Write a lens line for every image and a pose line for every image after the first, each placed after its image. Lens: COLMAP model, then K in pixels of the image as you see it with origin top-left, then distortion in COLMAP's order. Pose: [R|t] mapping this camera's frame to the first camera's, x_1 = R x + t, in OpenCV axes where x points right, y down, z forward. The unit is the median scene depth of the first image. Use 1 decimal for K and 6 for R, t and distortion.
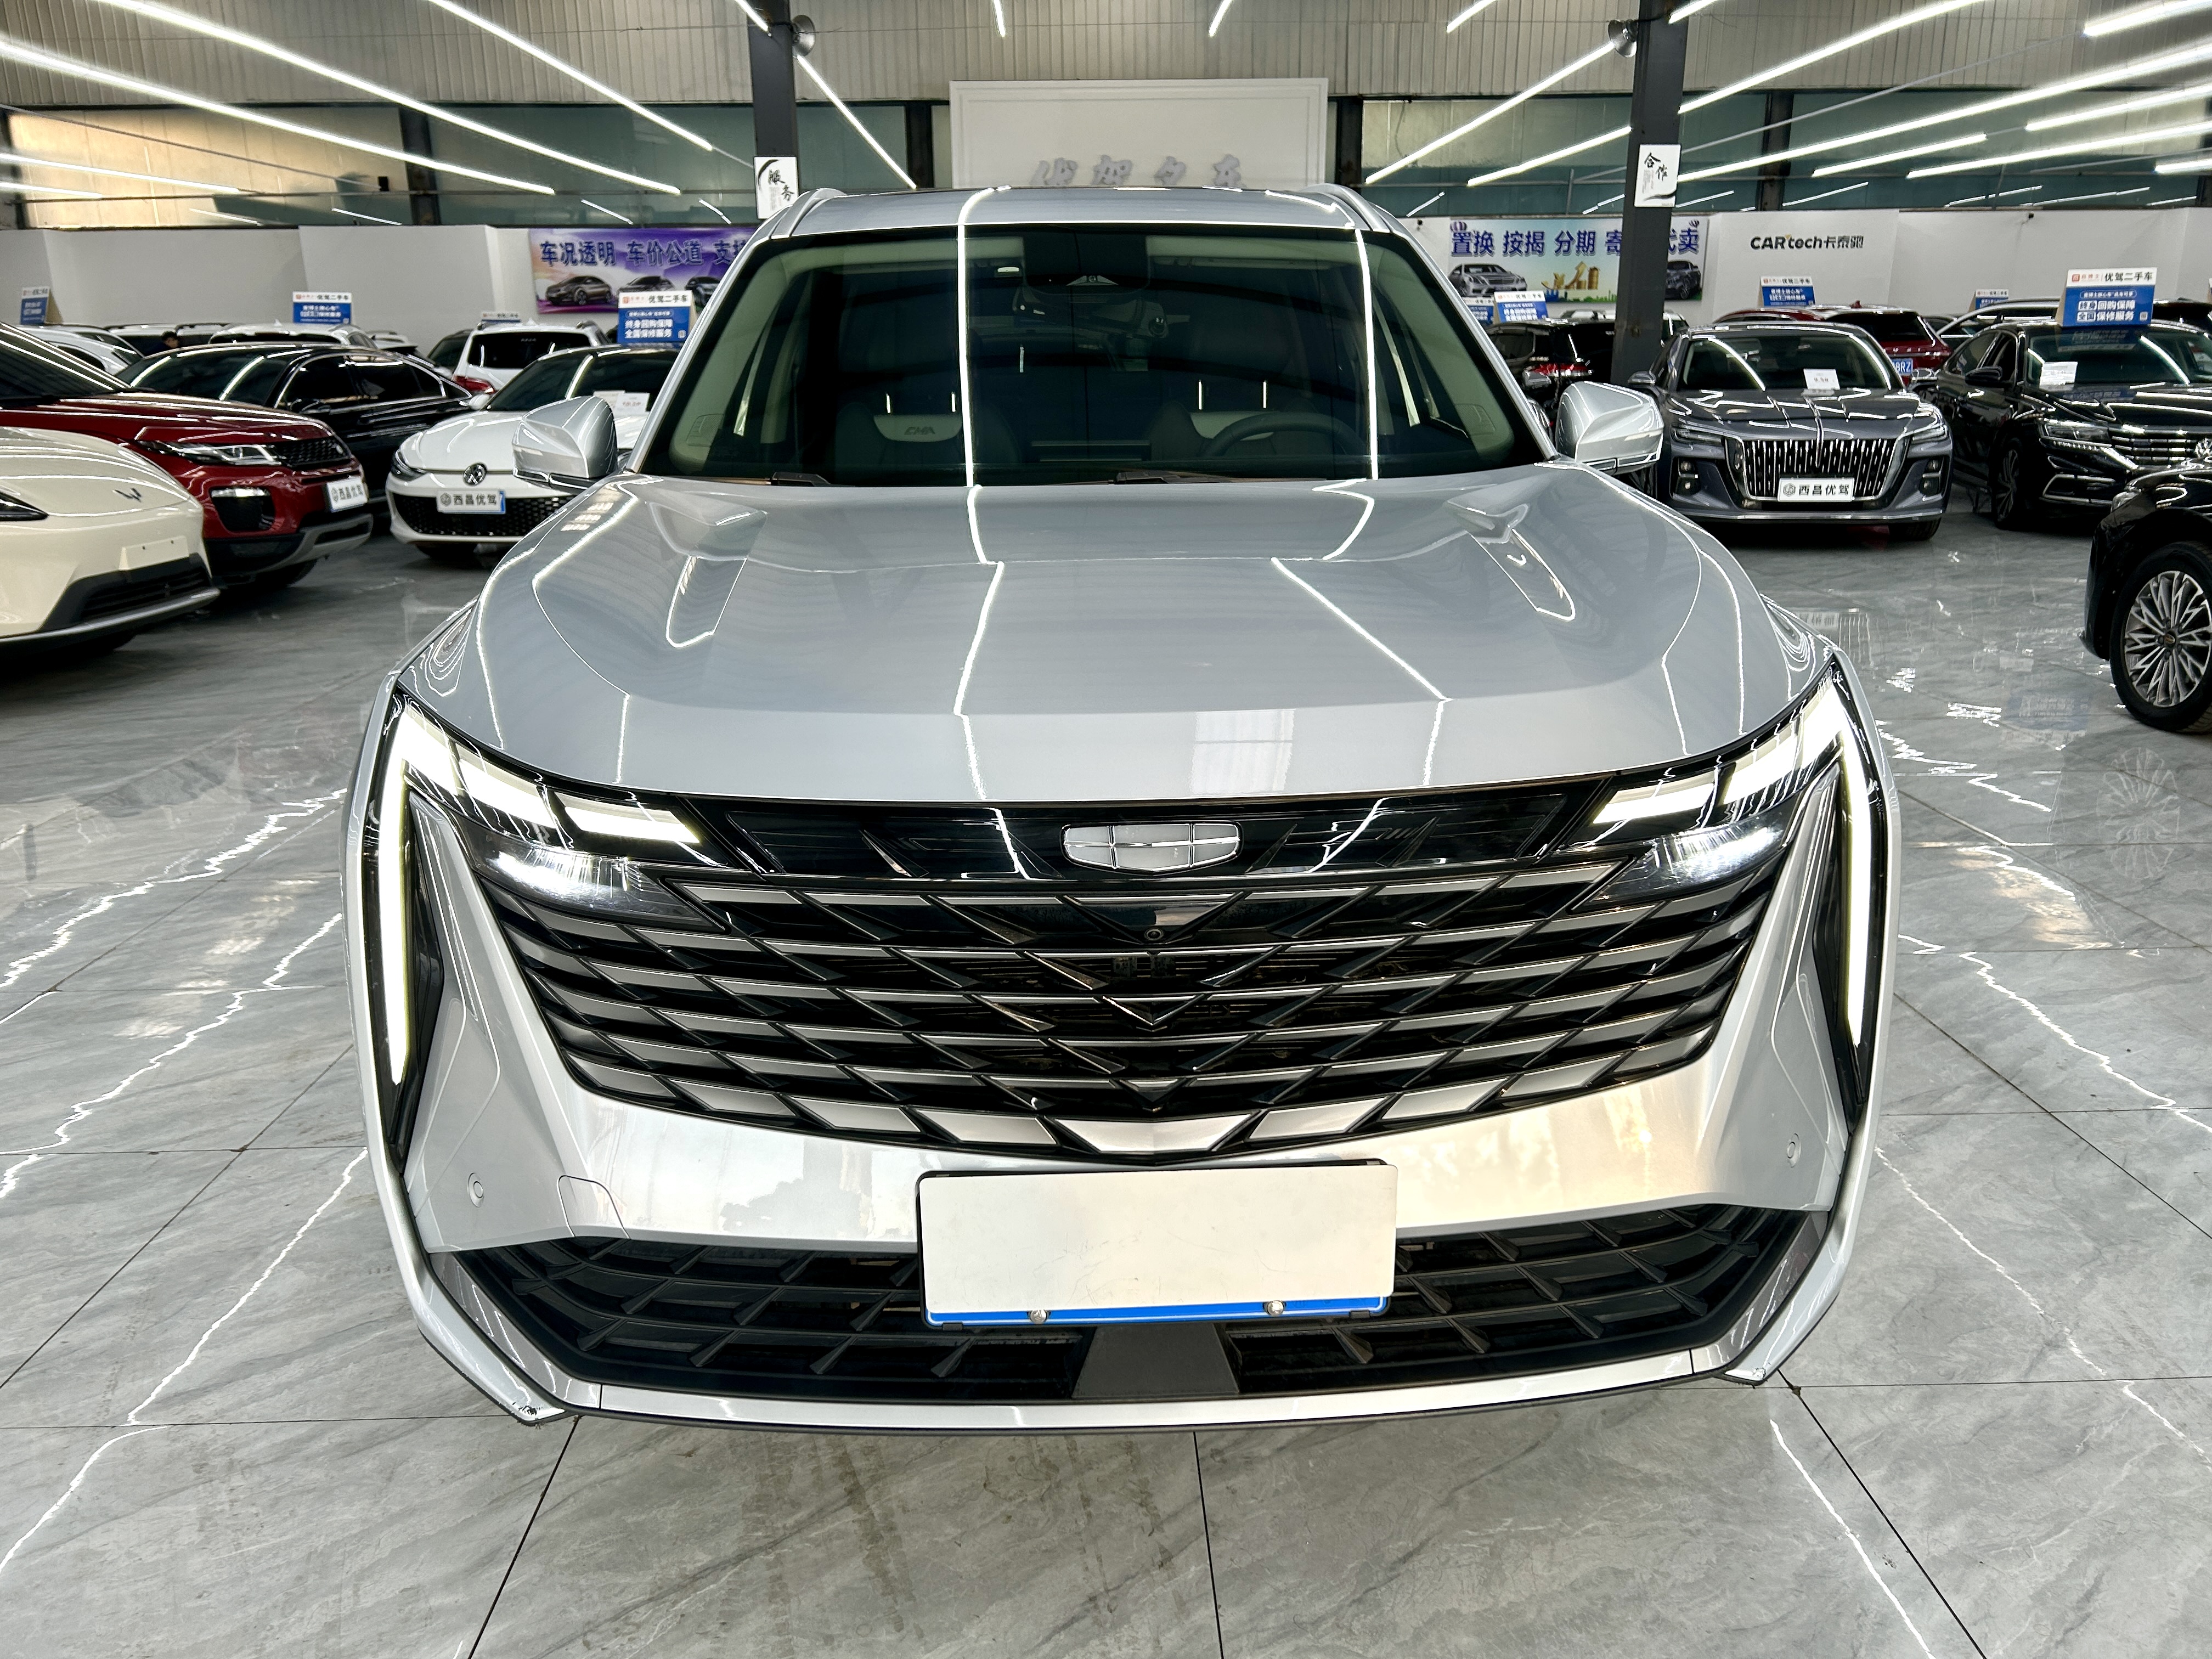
lens RADIAL K [[1664.9, 0, 1106.0], [0, 1664.9, 829.5], [0, 0, 1]] dist [0.022432, -0.004021]
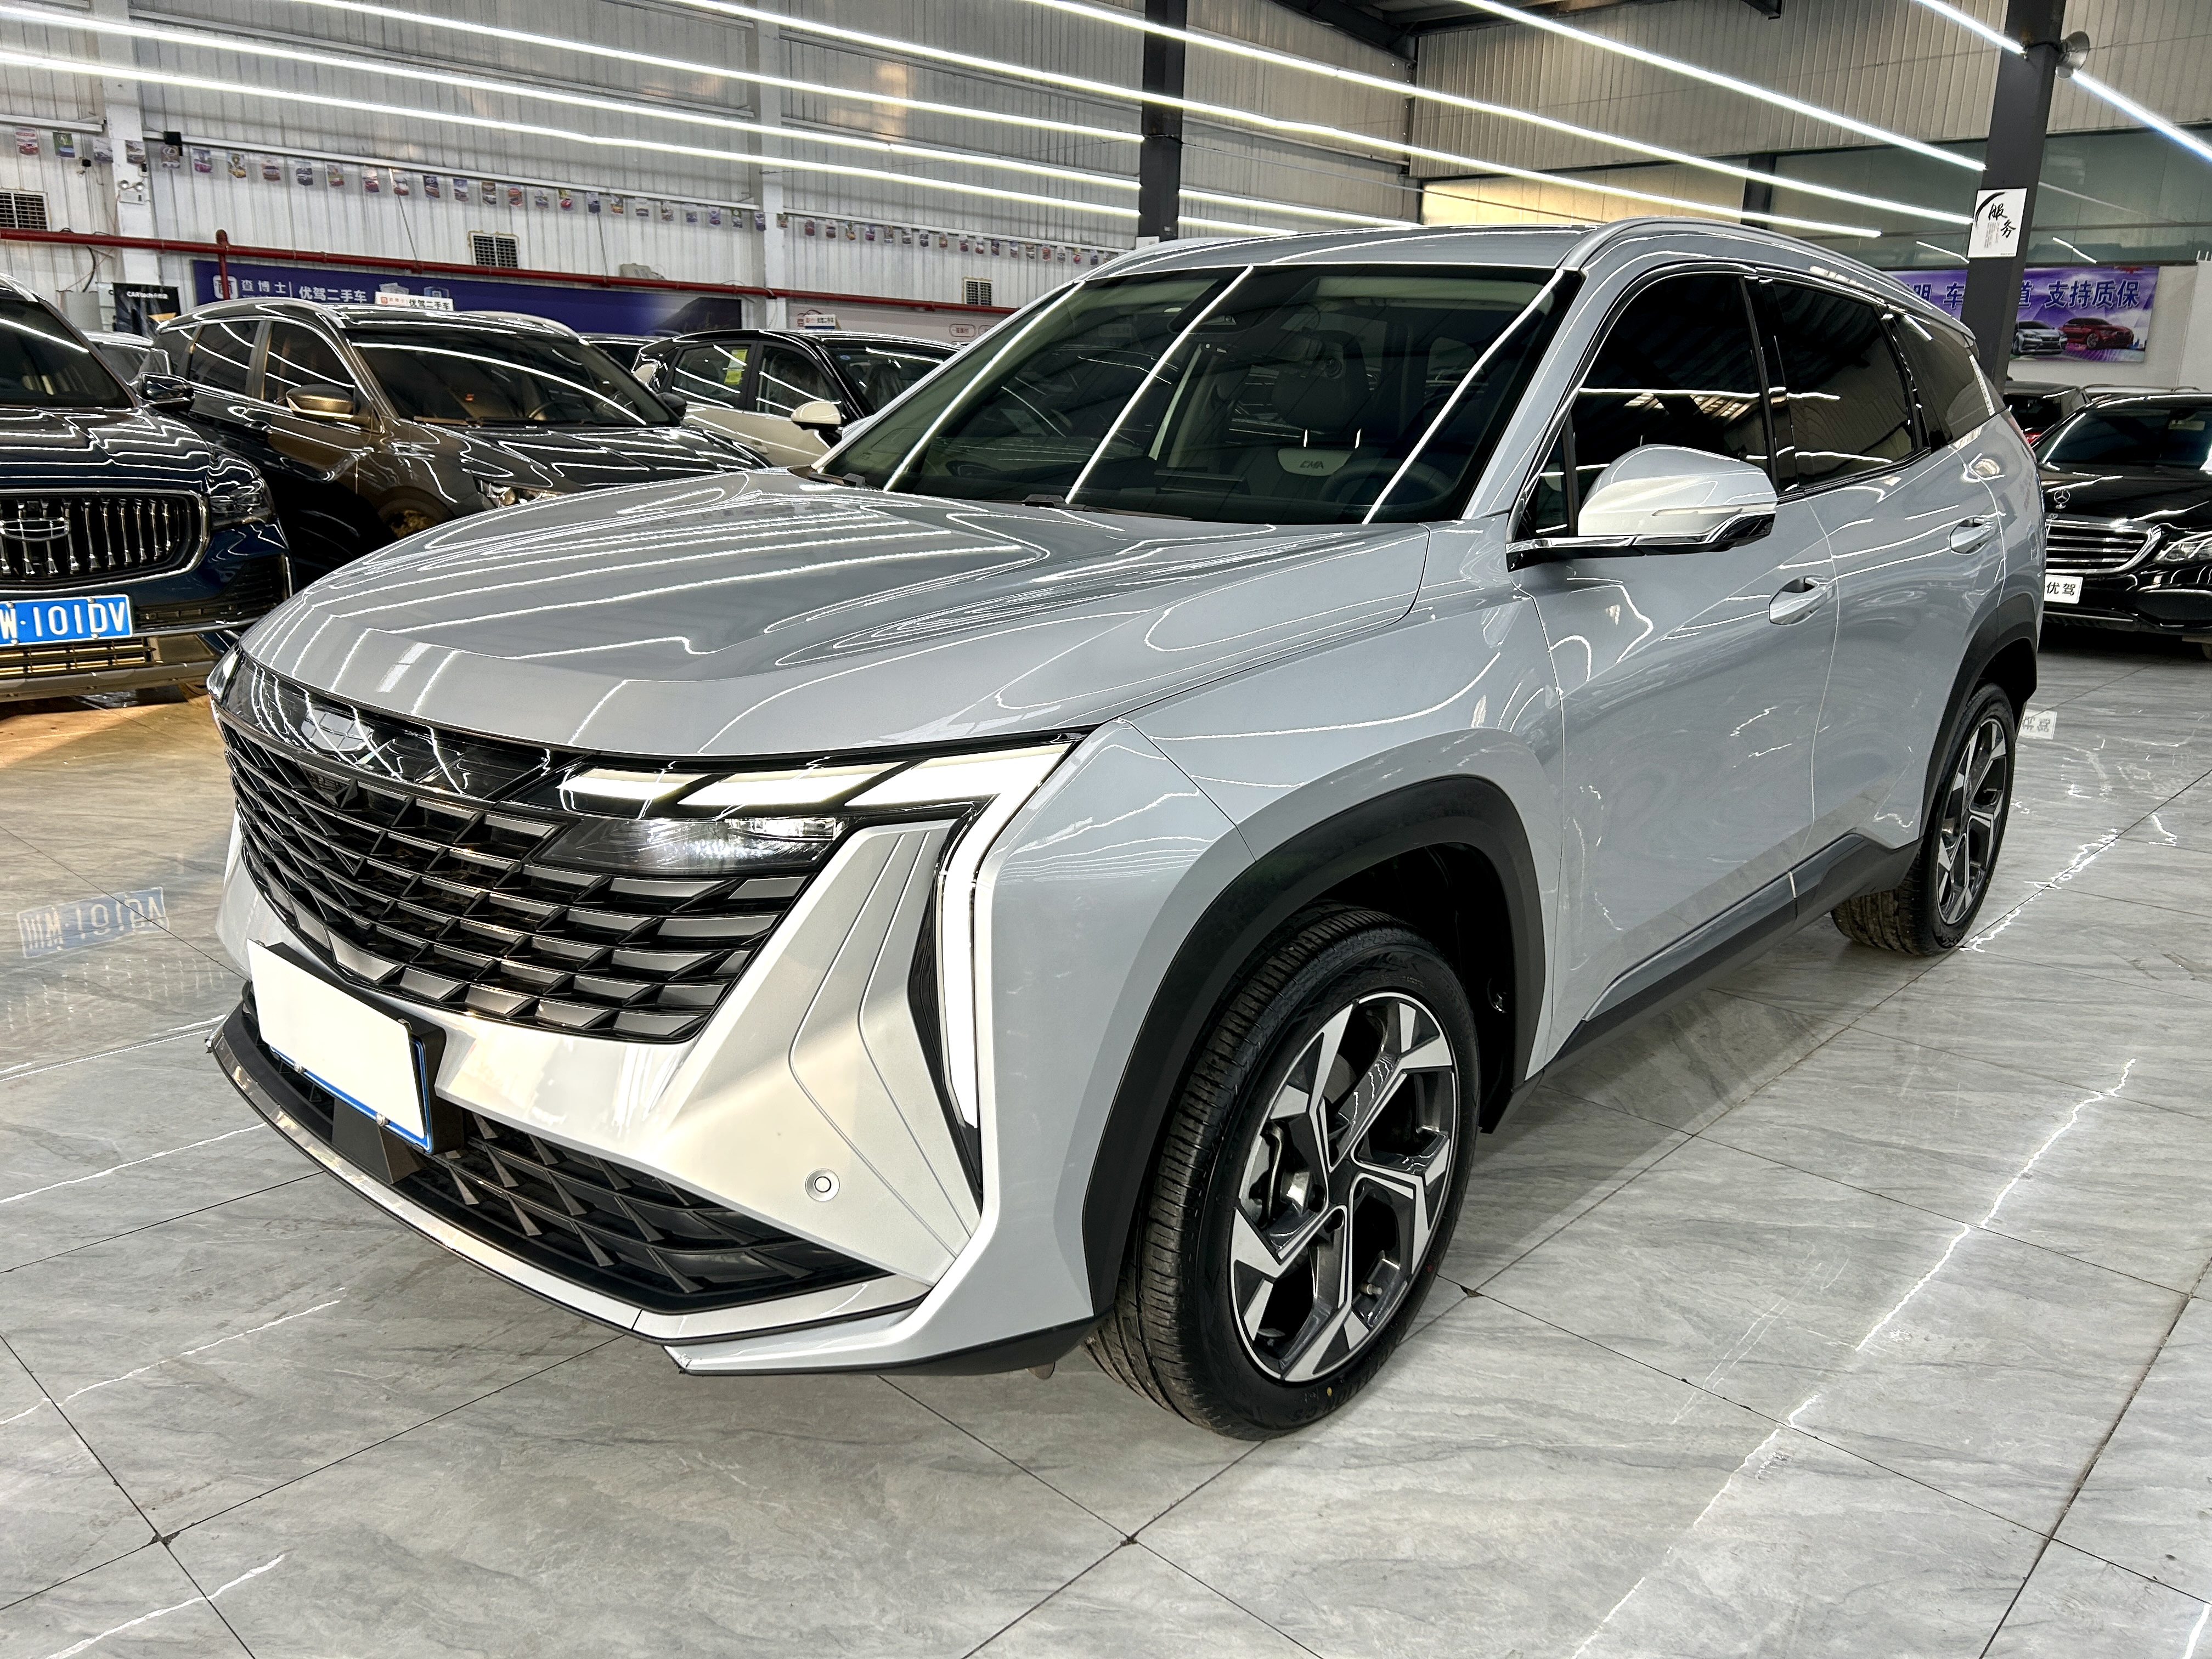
lens RADIAL K [[1658.6, 0, 1106.0], [0, 1658.6, 829.5], [0, 0, 1]] dist [0.076560, -0.097676]
pose [[0.715873, 0.205820, -0.667207, 0.599755], [-0.222983, 0.972919, 0.060879, -0.059105], [0.661668, 0.105194, 0.742381, 0.180977]]
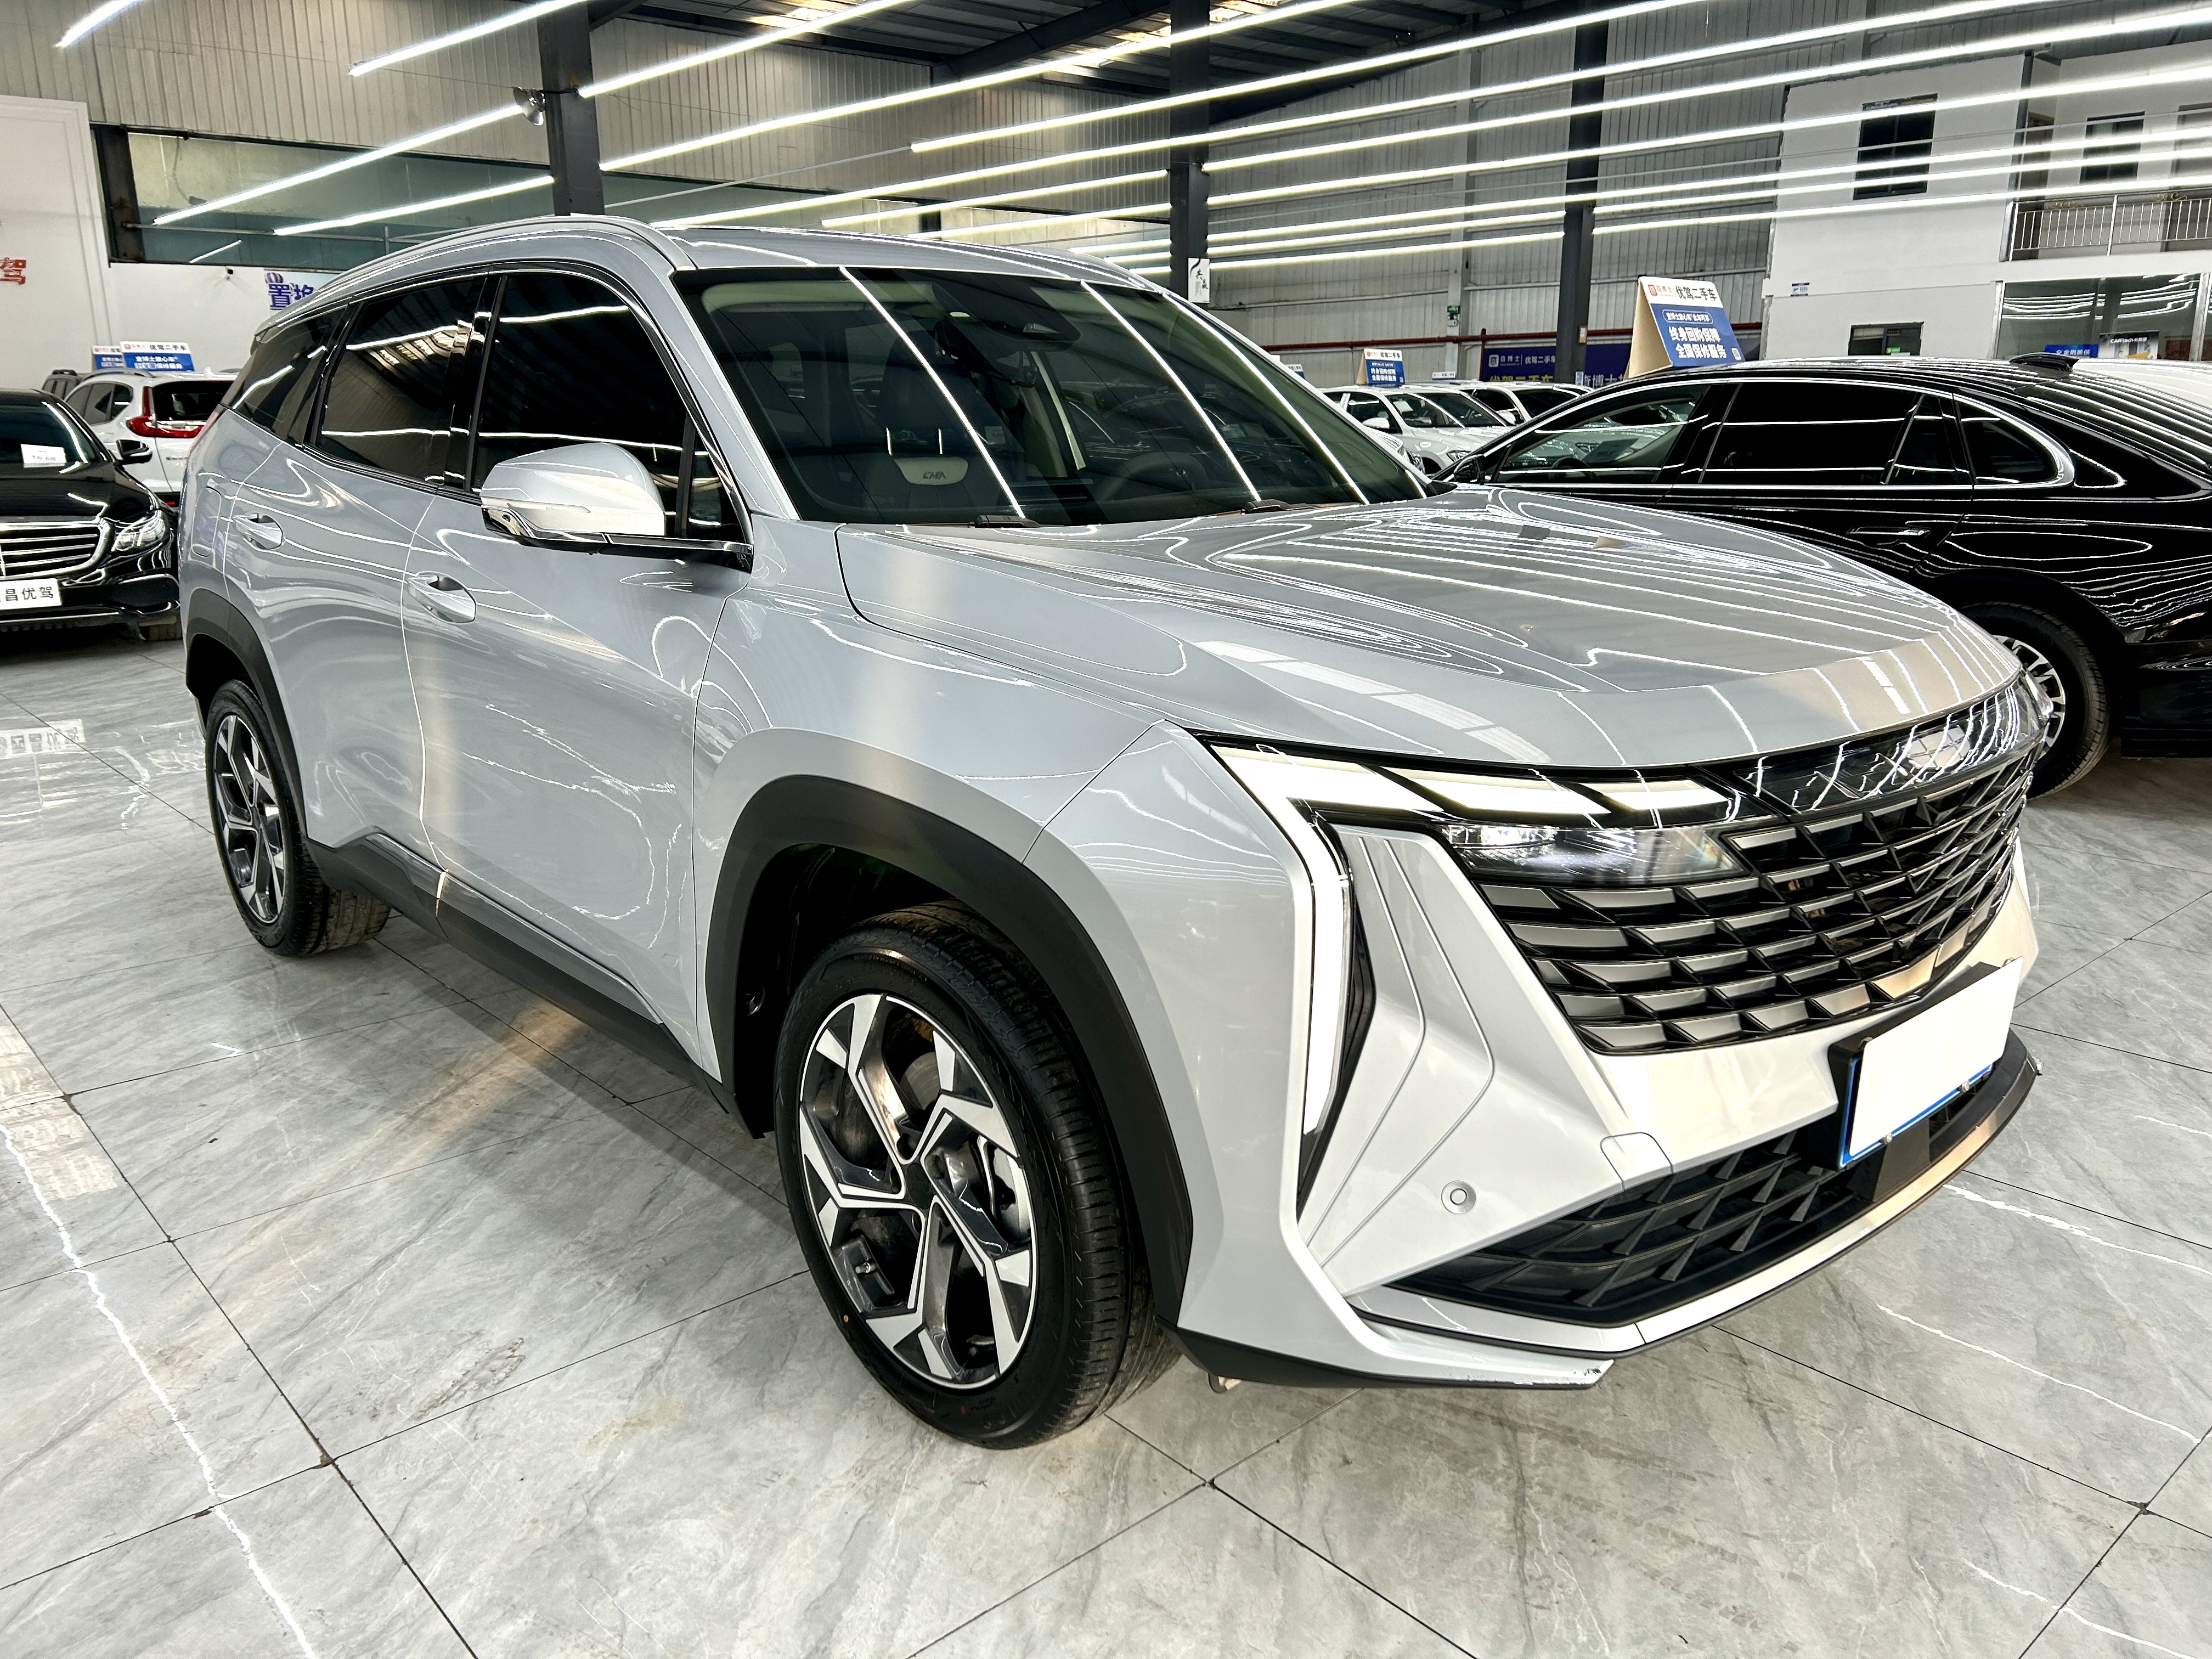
lens RADIAL K [[1658.6, 0, 1106.0], [0, 1658.6, 829.5], [0, 0, 1]] dist [0.076560, -0.097676]
pose [[0.762105, -0.150114, 0.629811, -0.578006], [0.173724, 0.984491, 0.024436, -0.033517], [-0.623711, 0.090791, 0.776364, 0.163586]]
